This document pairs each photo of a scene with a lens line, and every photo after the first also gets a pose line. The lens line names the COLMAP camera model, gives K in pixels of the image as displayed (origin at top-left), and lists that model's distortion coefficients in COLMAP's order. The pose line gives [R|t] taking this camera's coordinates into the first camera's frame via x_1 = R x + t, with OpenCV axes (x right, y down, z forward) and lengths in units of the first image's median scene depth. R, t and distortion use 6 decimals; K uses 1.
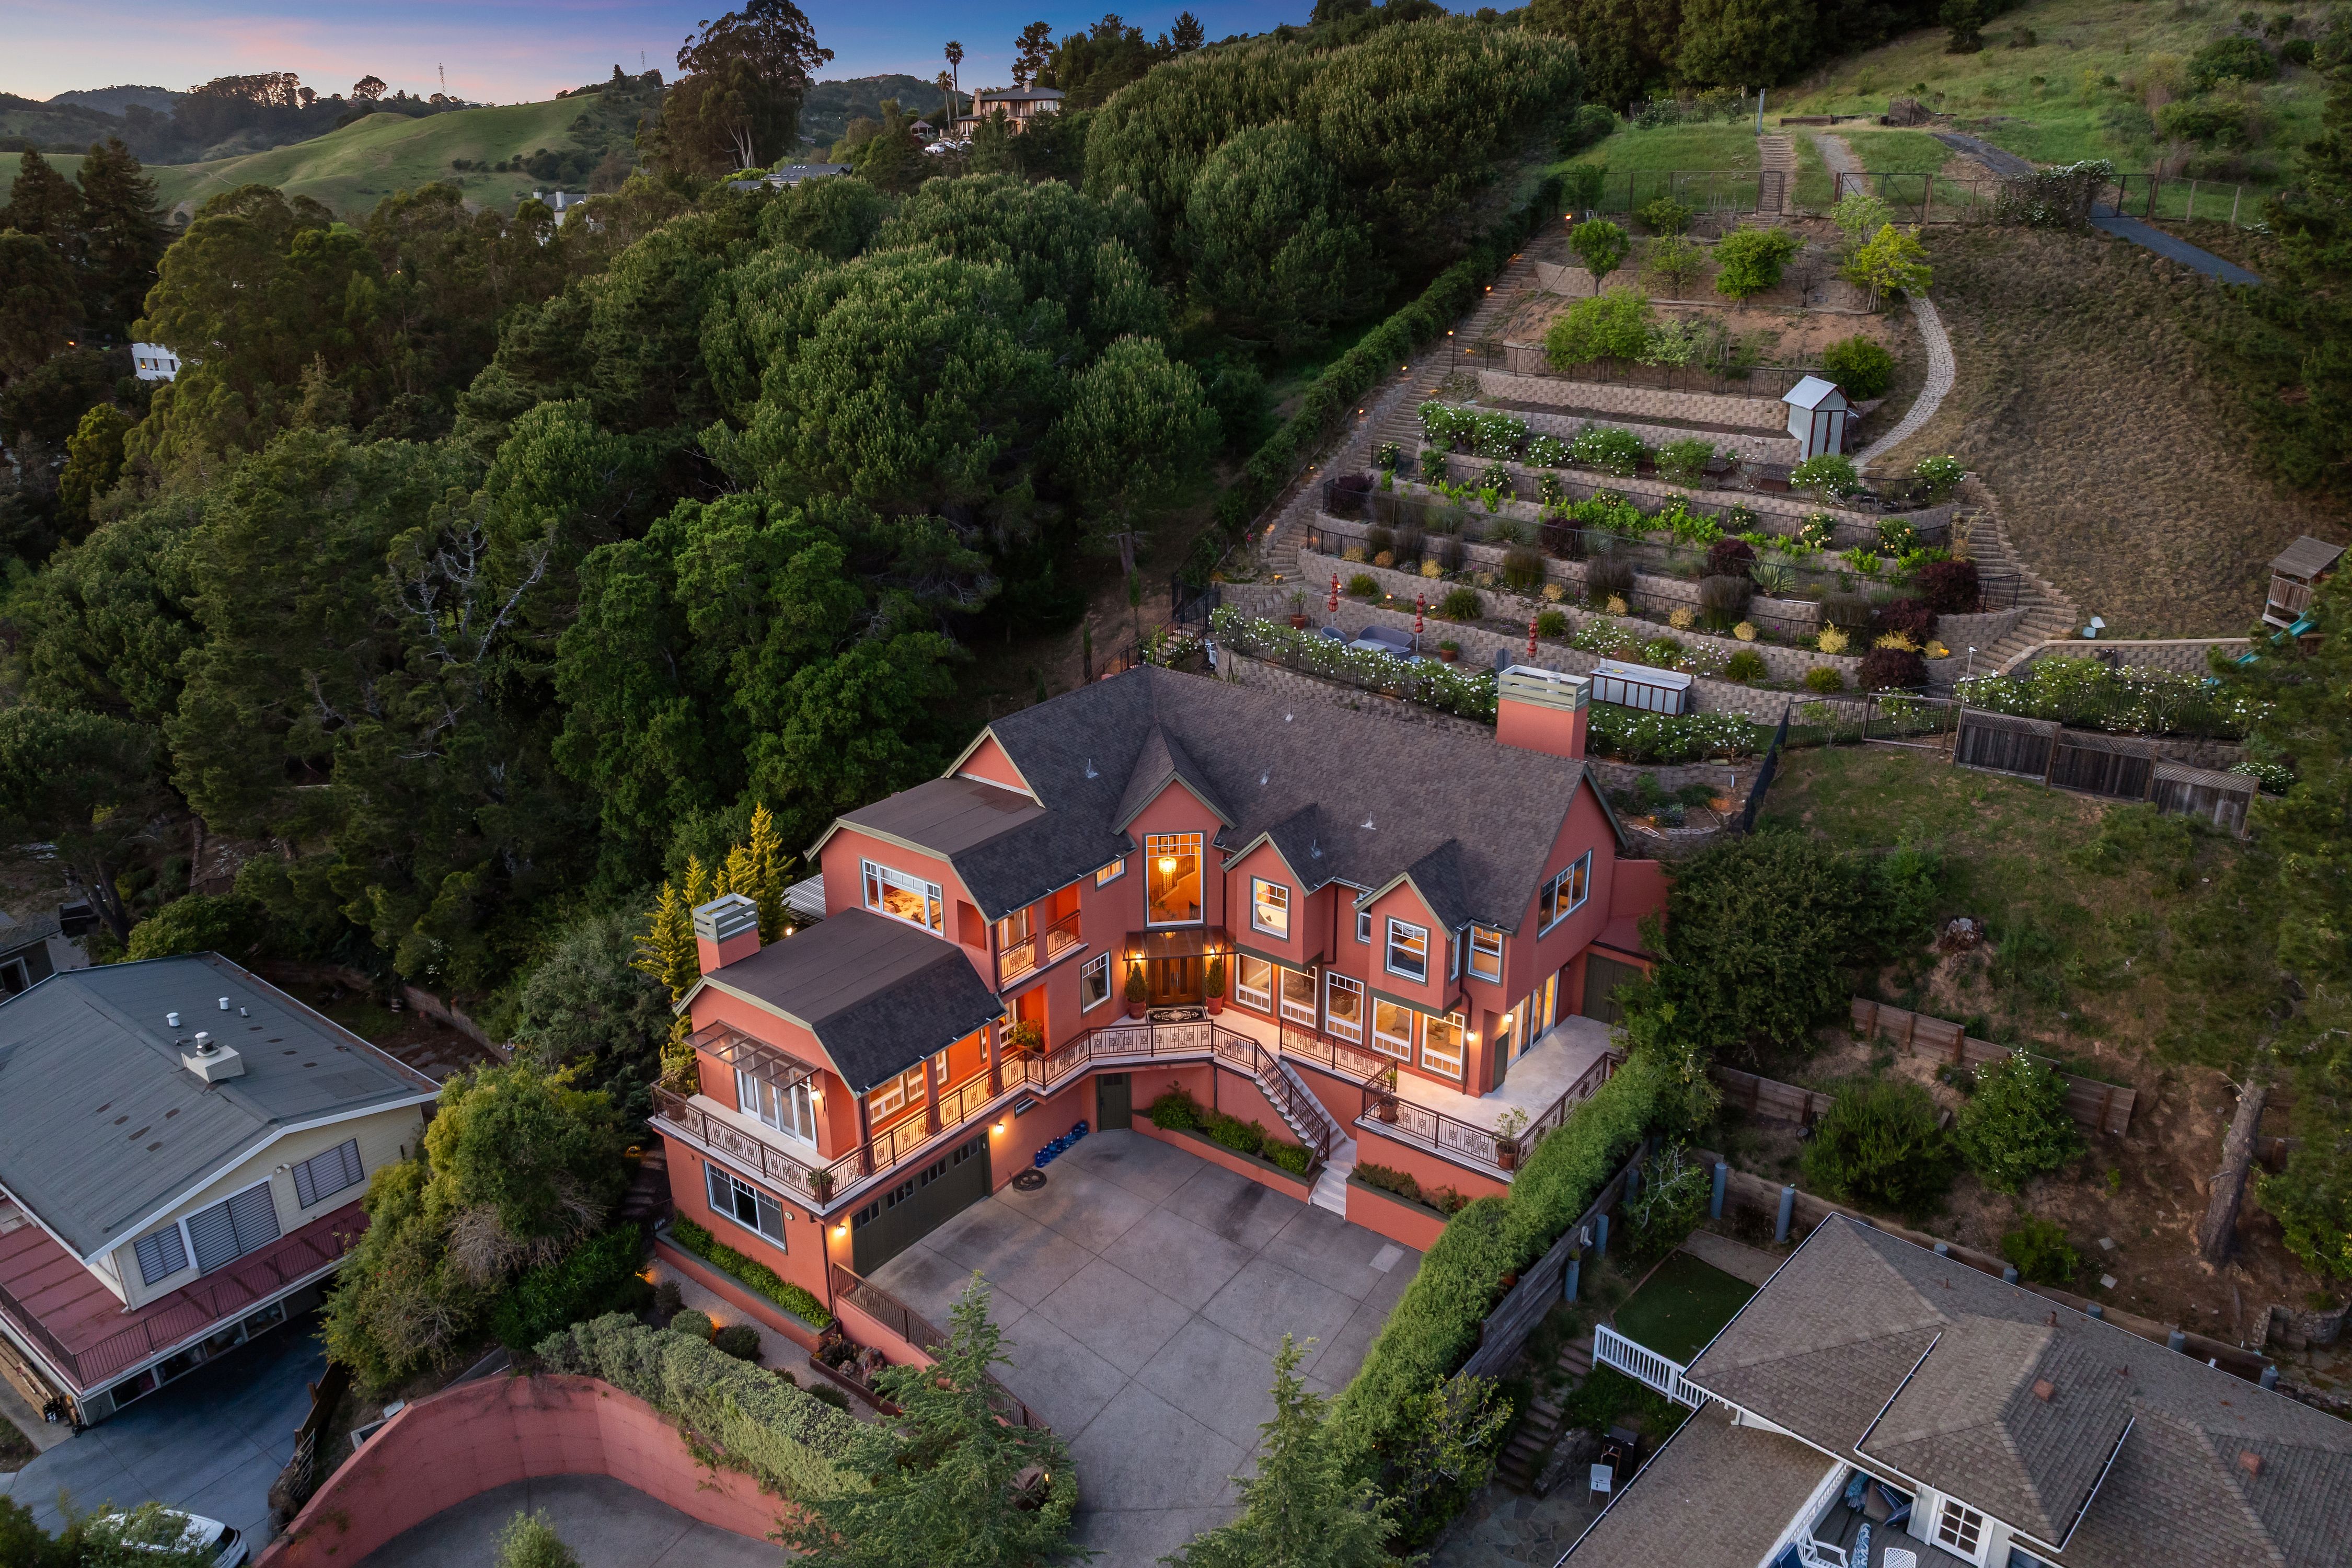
lens RADIAL K [[1691.0, 0, 1176.0], [0, 1691.0, 784.0], [0, 0, 1]] dist [-0.006831, -0.076325]
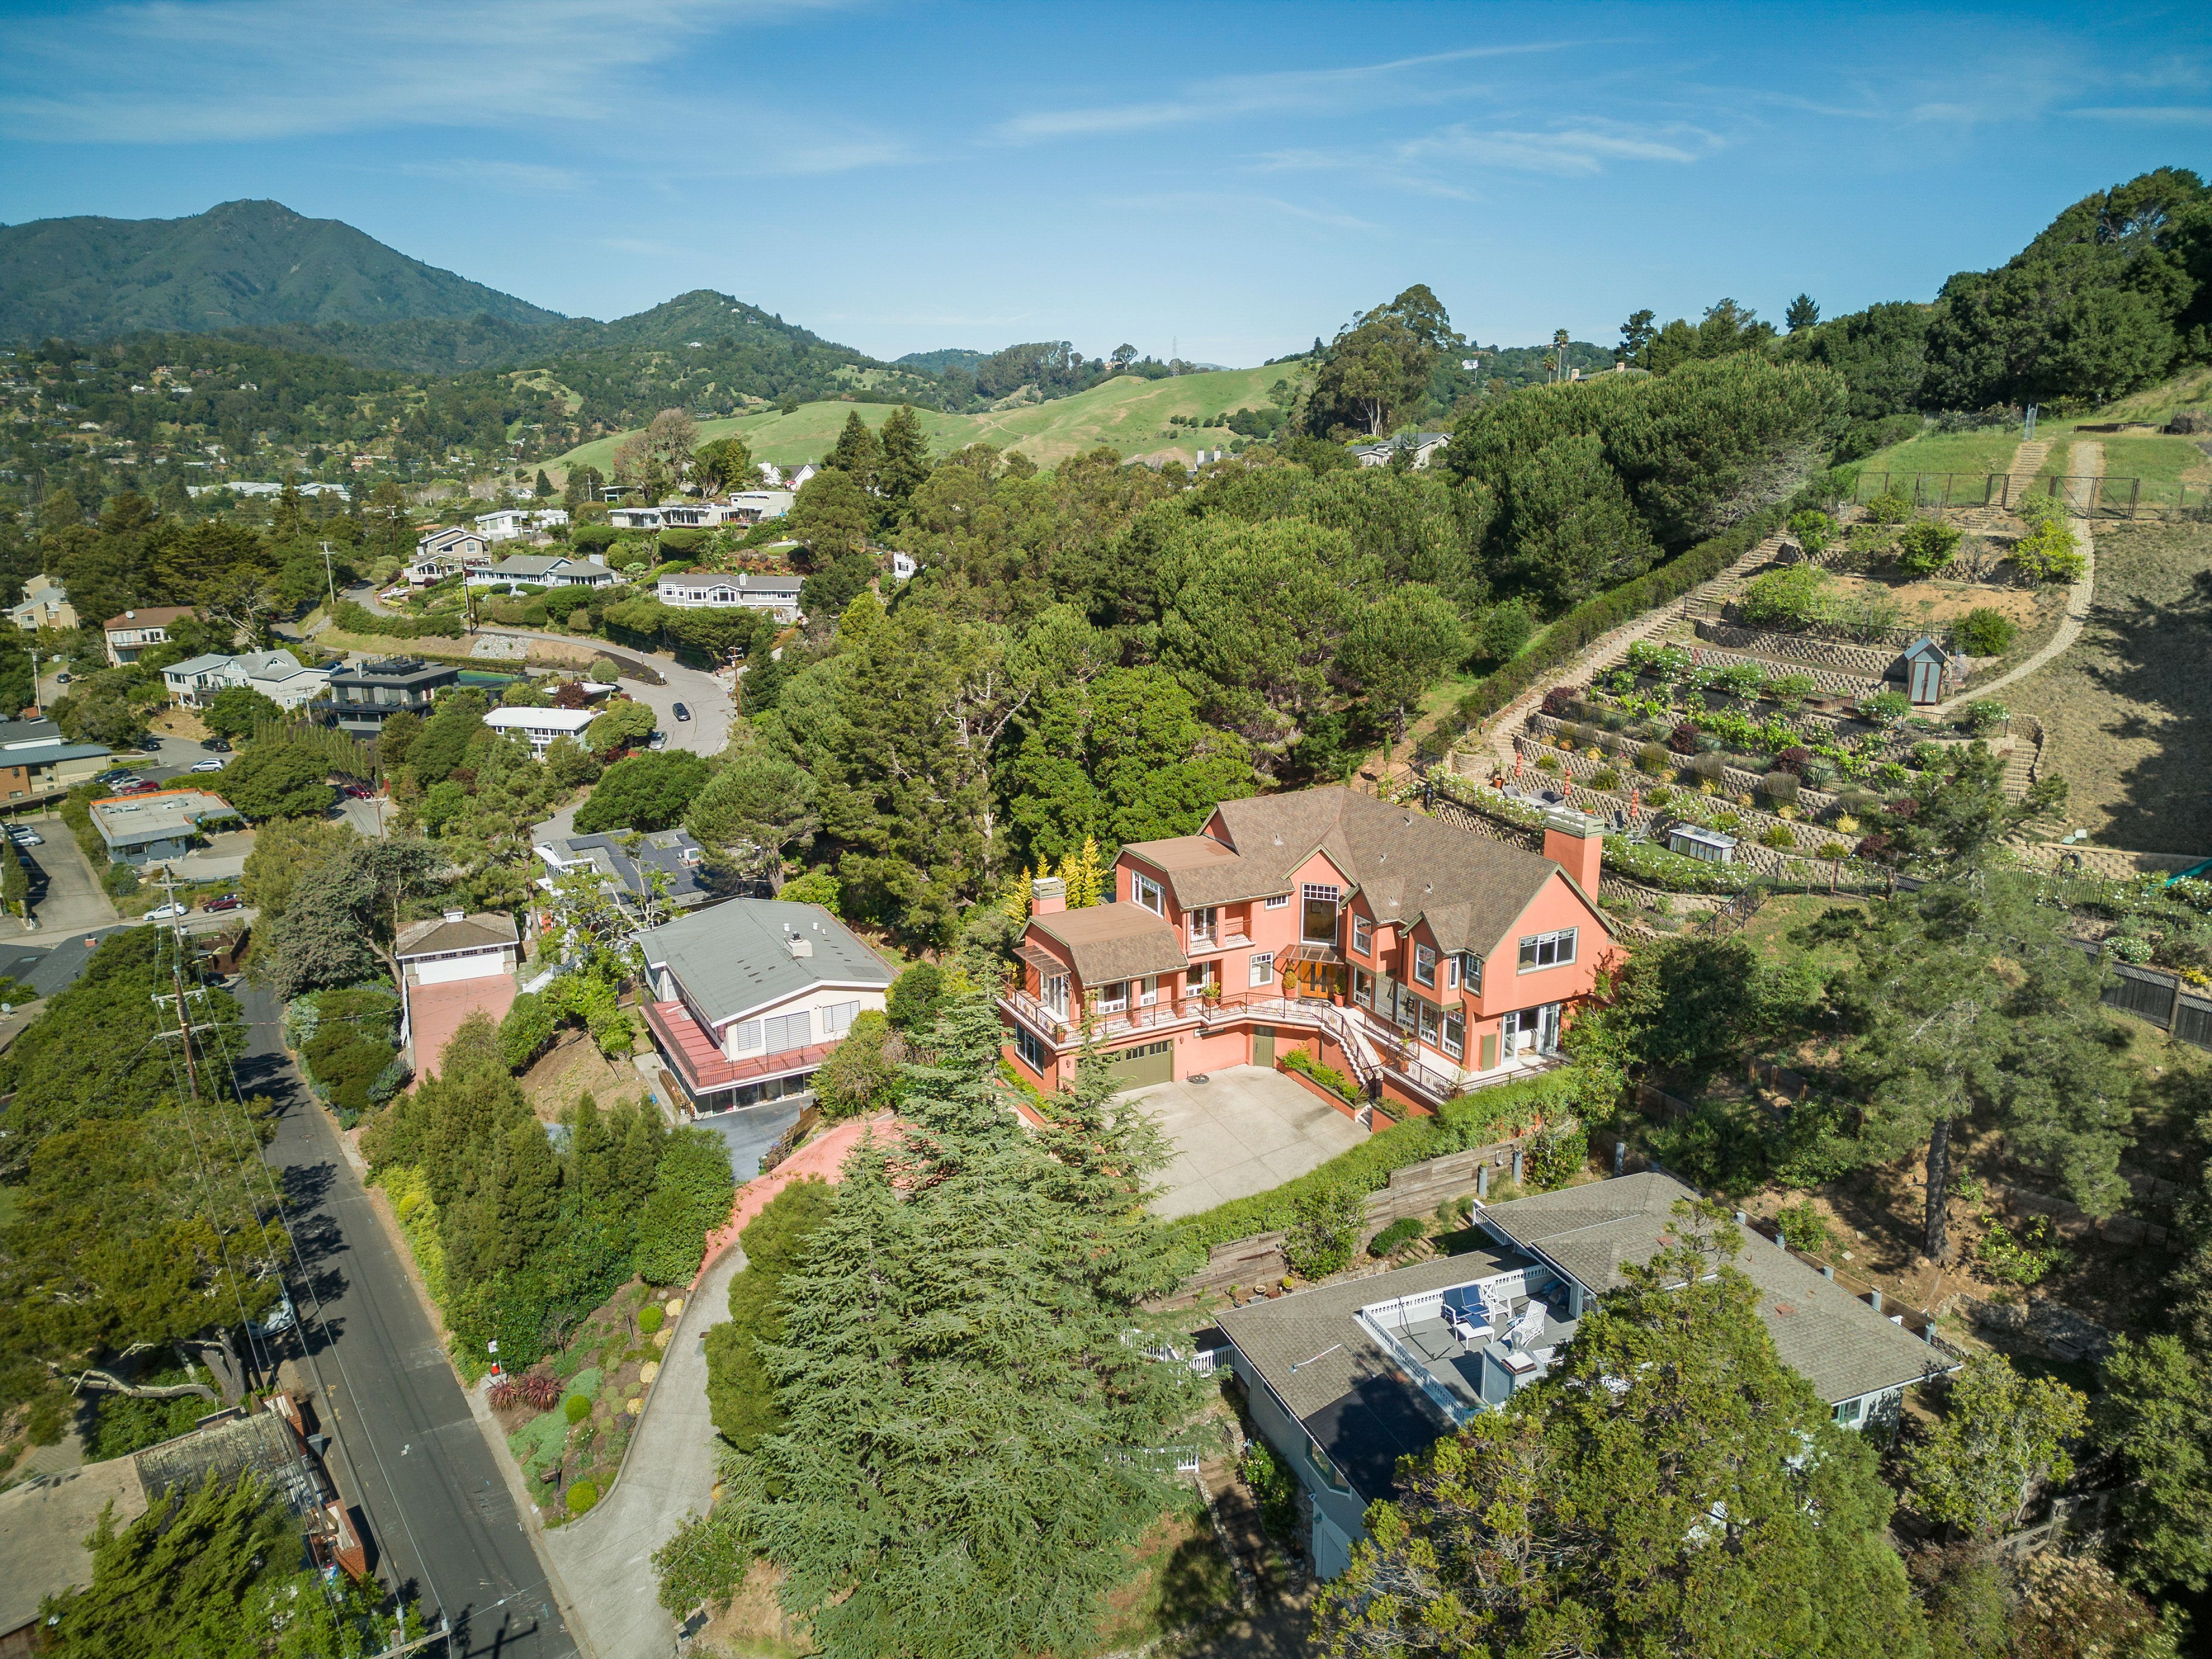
lens RADIAL K [[1569.5, 0, 1078.1], [0, 1569.5, 819.4], [0, 0, 1]] dist [0.077269, -0.081674]
pose [[0.898956, 0.115124, -0.422640, 0.405154], [-0.158853, 0.984845, -0.069617, 0.105948], [0.408220, 0.129720, 0.903620, -0.439097]]
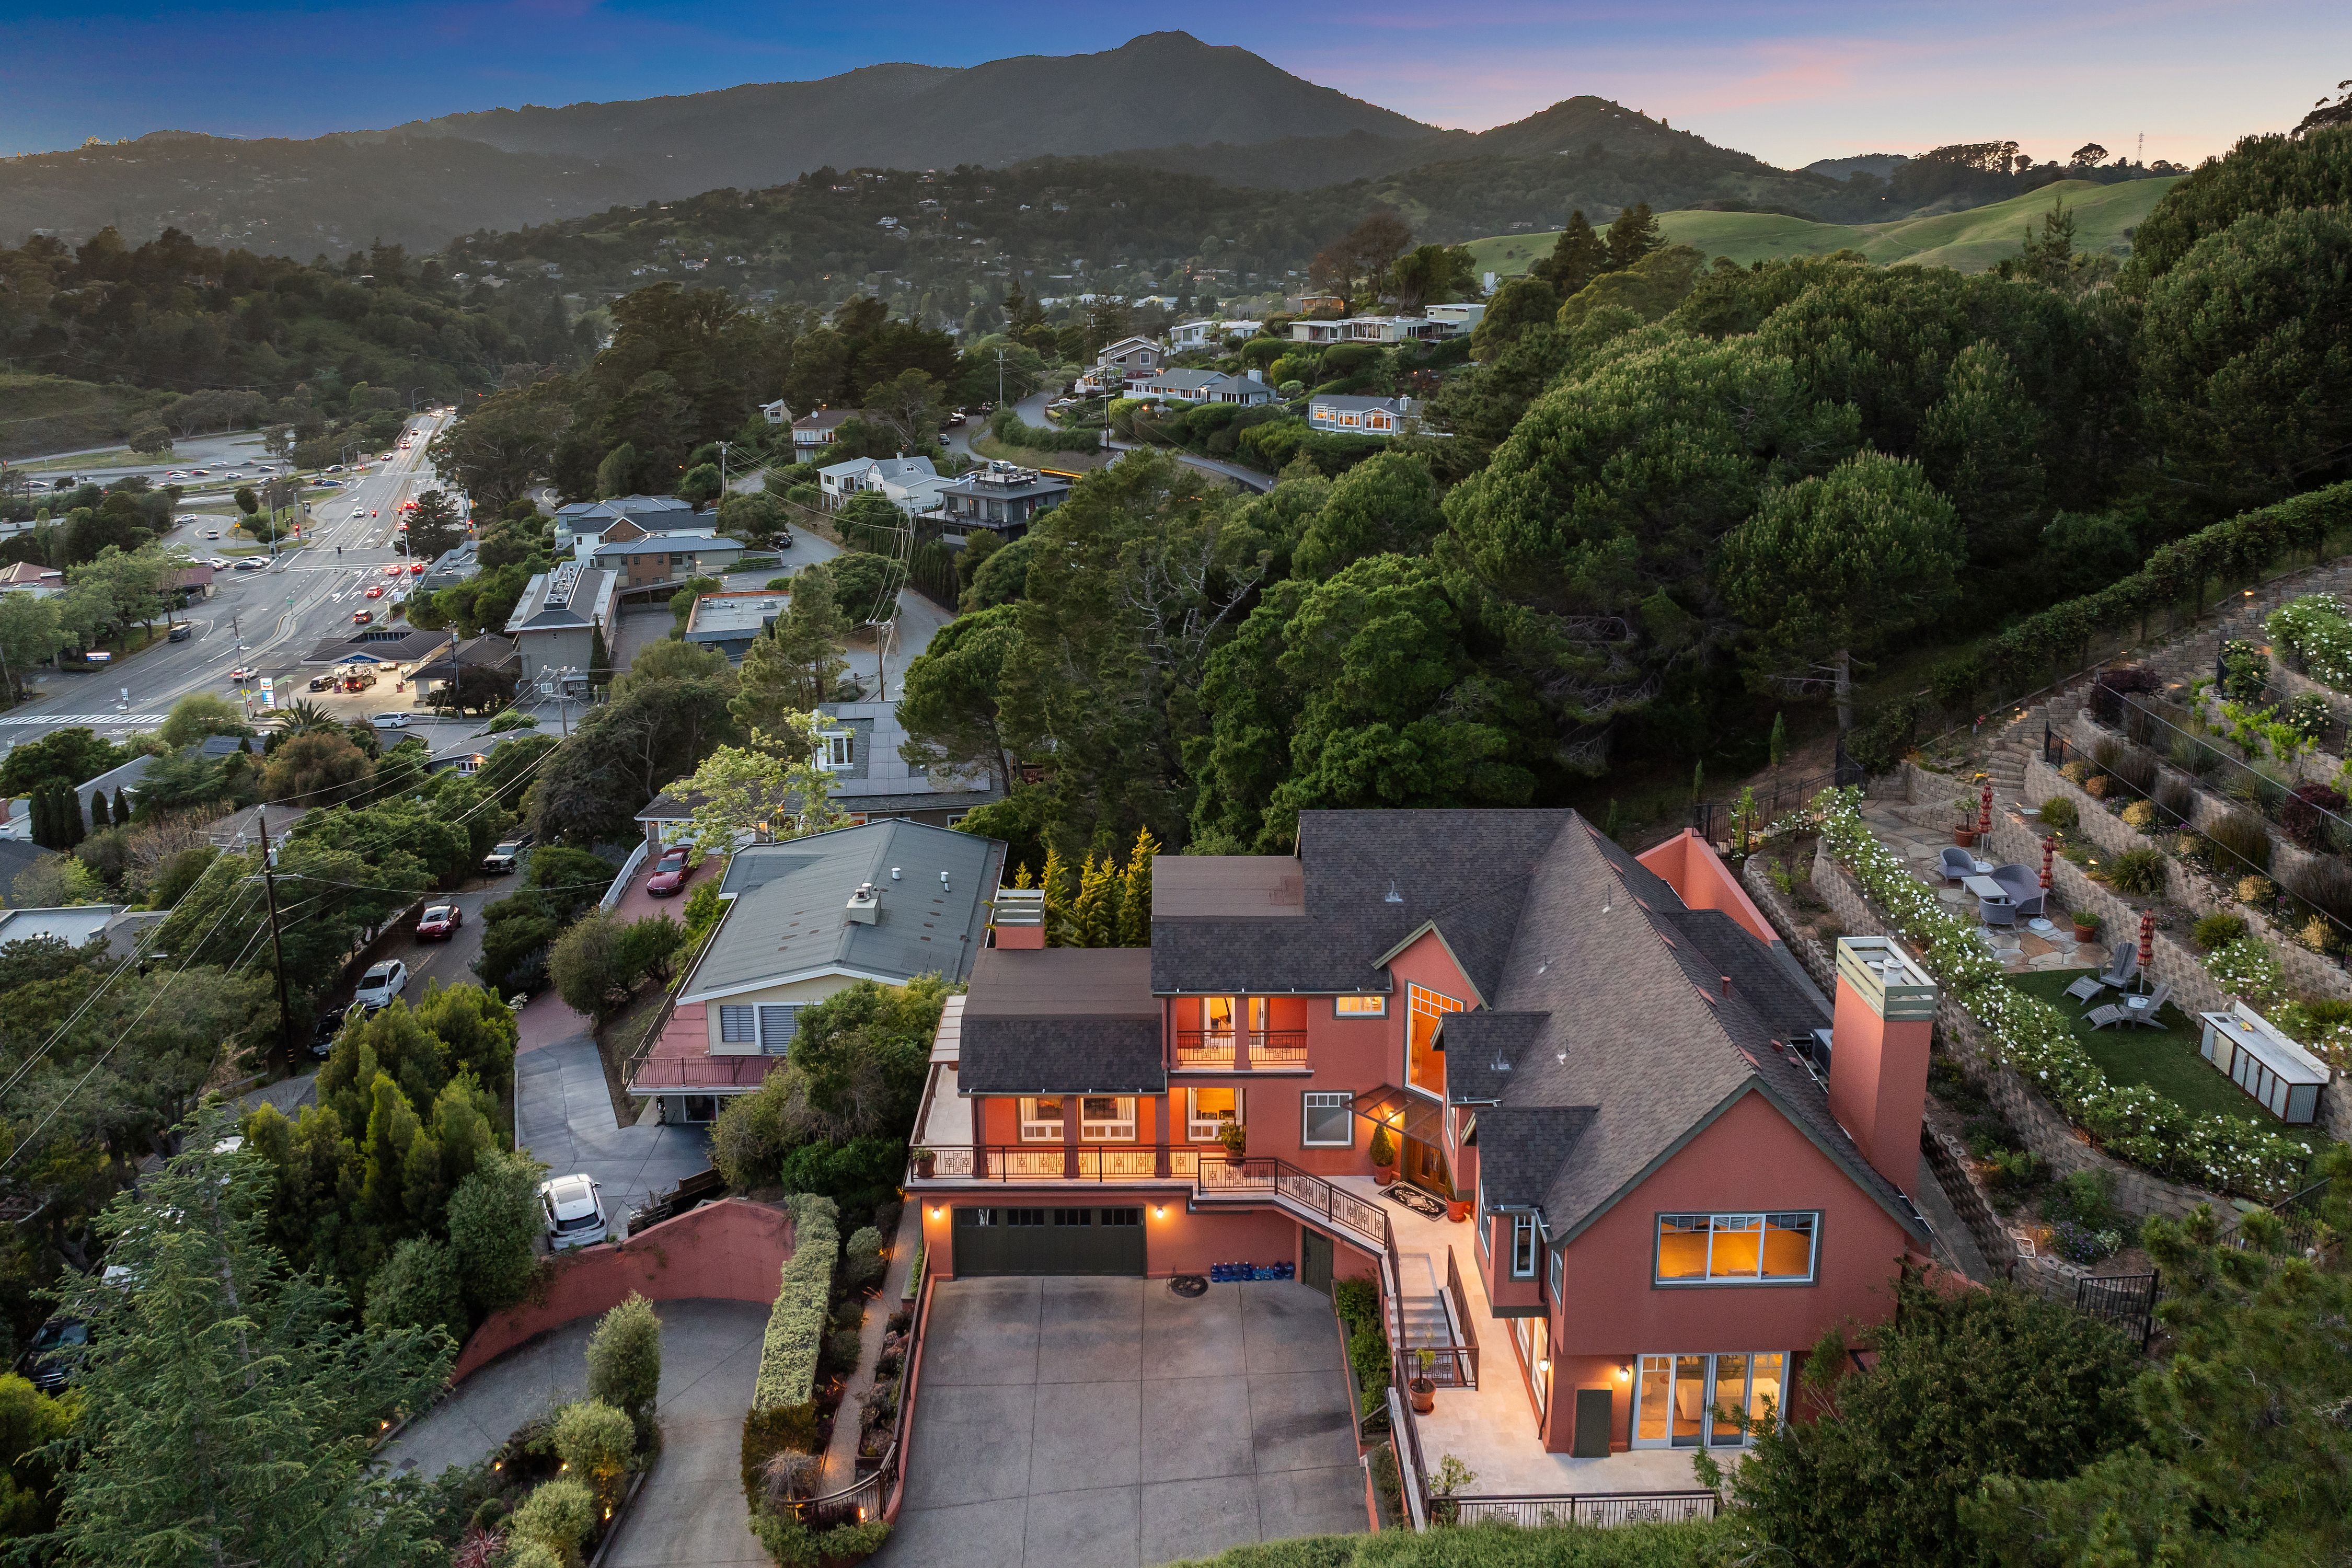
lens RADIAL K [[1743.2, 0, 1127.8], [0, 1743.2, 653.4], [0, 0, 1]] dist [-0.023169, -0.002885]
pose [[0.599044, 0.198038, -0.775840, 0.544482], [-0.286548, 0.957784, 0.023229, -0.108059], [0.747687, 0.208400, 0.630502, 0.283556]]
